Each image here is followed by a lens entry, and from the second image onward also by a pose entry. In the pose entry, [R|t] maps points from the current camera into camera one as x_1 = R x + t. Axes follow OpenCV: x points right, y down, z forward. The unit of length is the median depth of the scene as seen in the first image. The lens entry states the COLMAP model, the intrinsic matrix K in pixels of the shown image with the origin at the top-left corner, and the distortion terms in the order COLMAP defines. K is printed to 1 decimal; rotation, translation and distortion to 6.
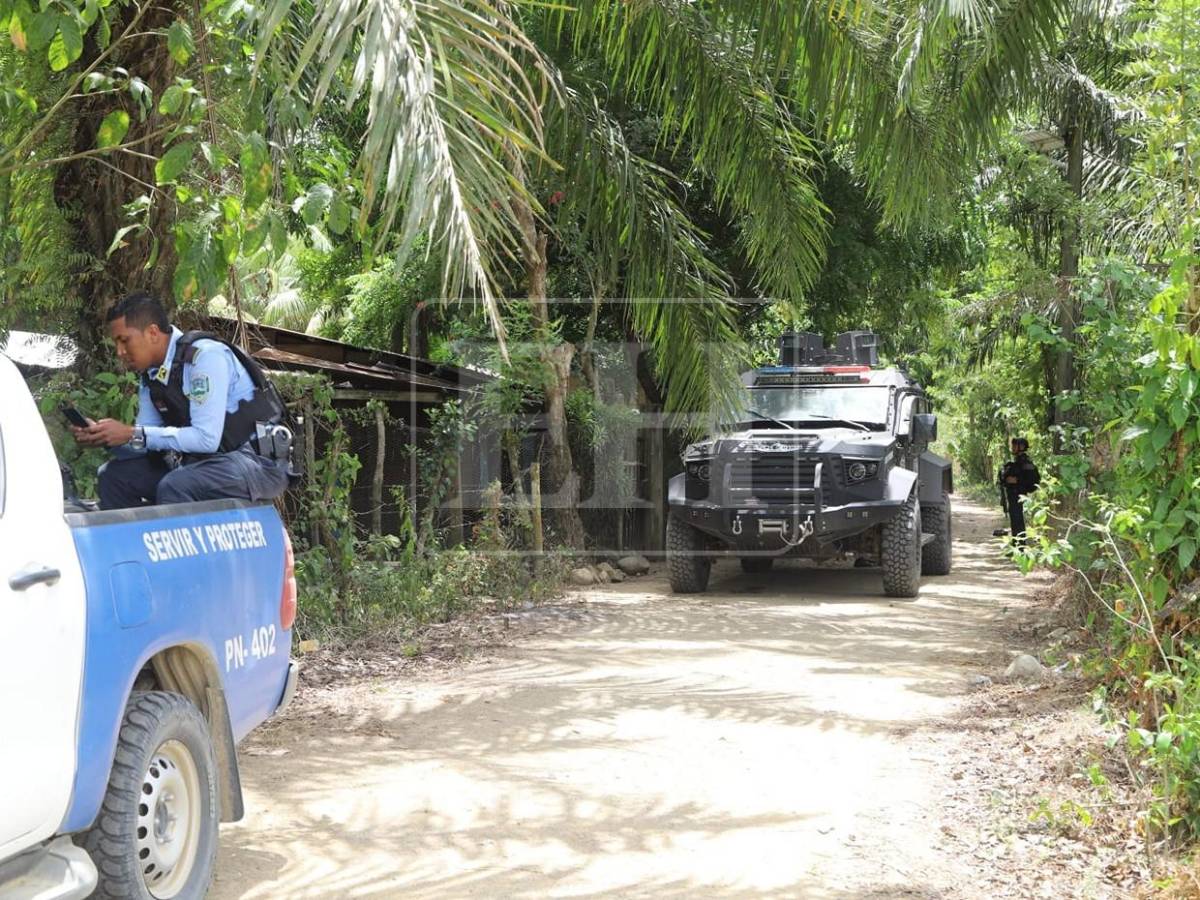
lens RADIAL K [[3682.2, 0, 599.1], [0, 3682.2, 602.5], [0, 0, 1]] dist [-0.012228, -0.095246]
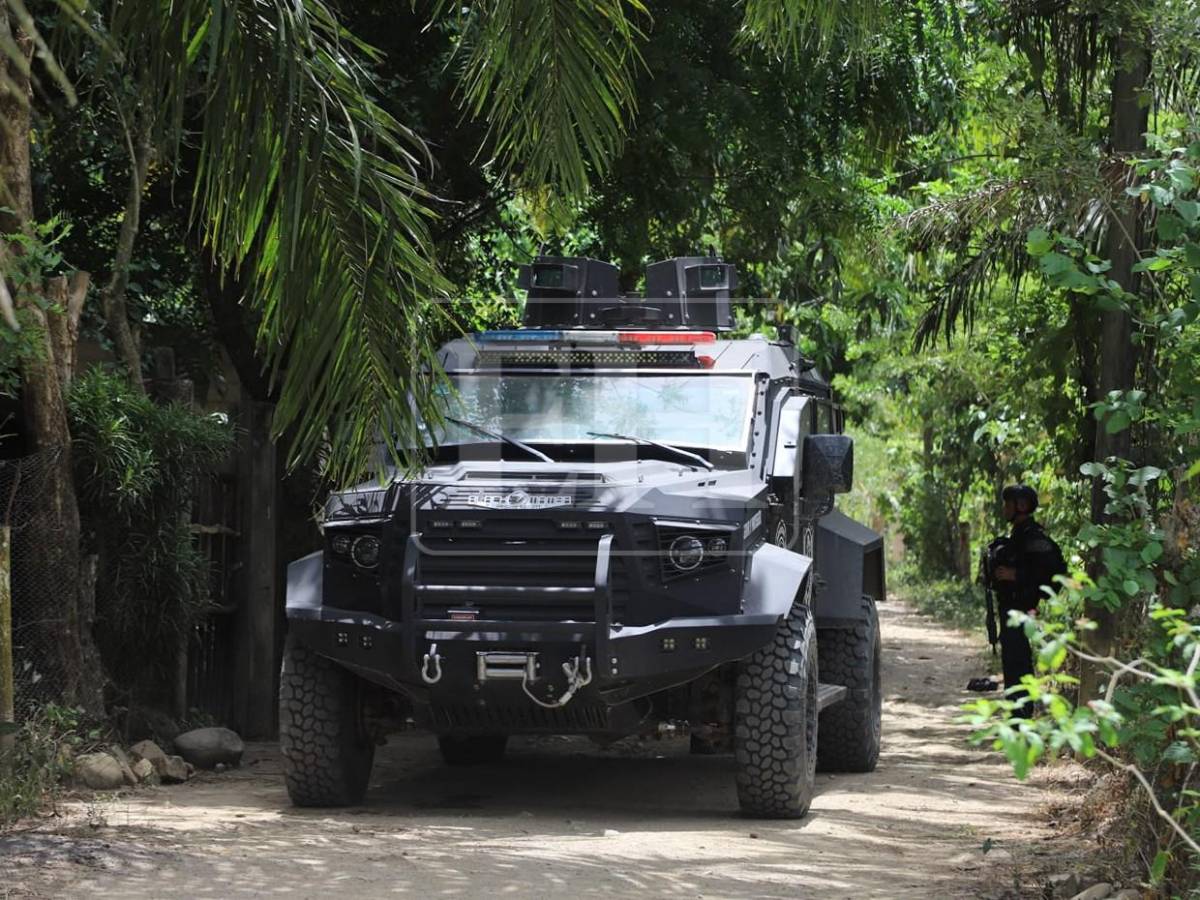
lens RADIAL K [[3682.2, 0, 599.1], [0, 3682.2, 602.5], [0, 0, 1]] dist [-0.012228, -0.095246]
pose [[0.988249, 0.014627, 0.152151, -0.013272], [-0.003191, 0.997168, -0.075133, 0.006604], [-0.152819, 0.073764, 0.985497, 0.535137]]
